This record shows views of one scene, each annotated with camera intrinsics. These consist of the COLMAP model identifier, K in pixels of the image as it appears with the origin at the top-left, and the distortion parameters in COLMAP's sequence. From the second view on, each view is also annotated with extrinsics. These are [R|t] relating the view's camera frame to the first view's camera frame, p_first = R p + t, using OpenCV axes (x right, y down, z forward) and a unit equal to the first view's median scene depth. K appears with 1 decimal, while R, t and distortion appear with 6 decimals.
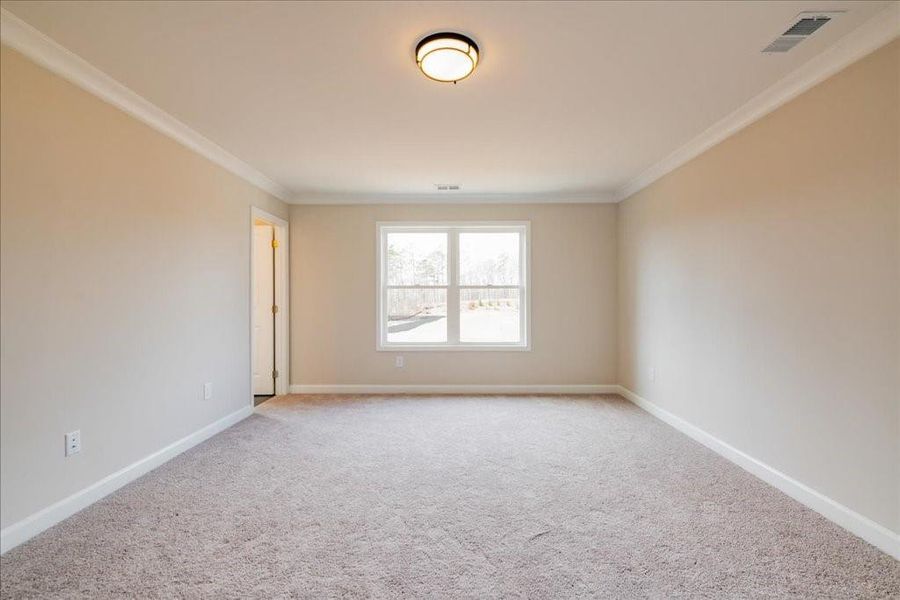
lens RADIAL K [[374.8, 0, 449.2], [0, 374.8, 304.9], [0, 0, 1]] dist [-0.000363, -0.000543]
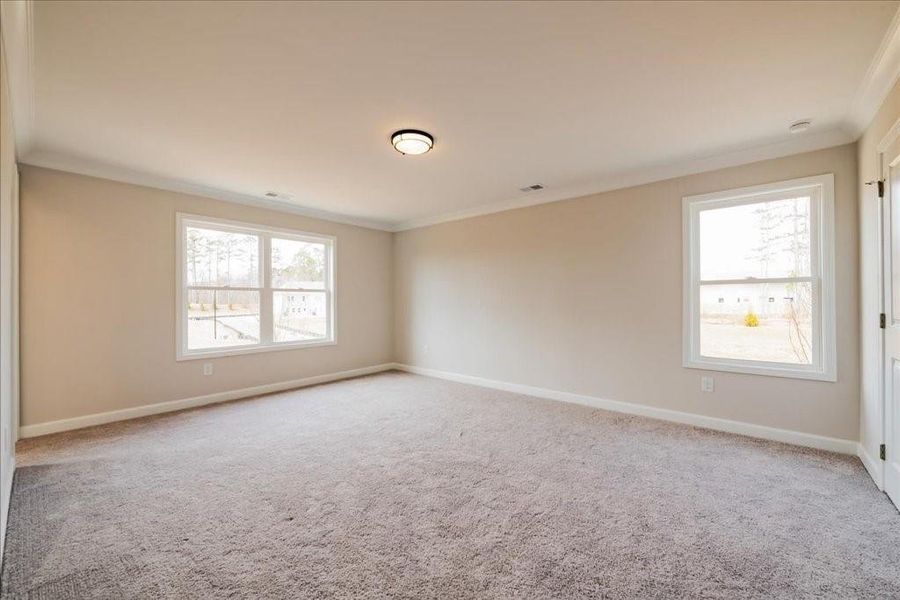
lens RADIAL K [[361.7, 0, 447.4], [0, 361.7, 303.4], [0, 0, 1]] dist [0.000456, -0.000623]
pose [[0.644634, -0.004889, 0.764475, -0.441090], [0.014197, 0.999884, -0.005577, 0.003448], [-0.764359, 0.014449, 0.644629, -0.021043]]
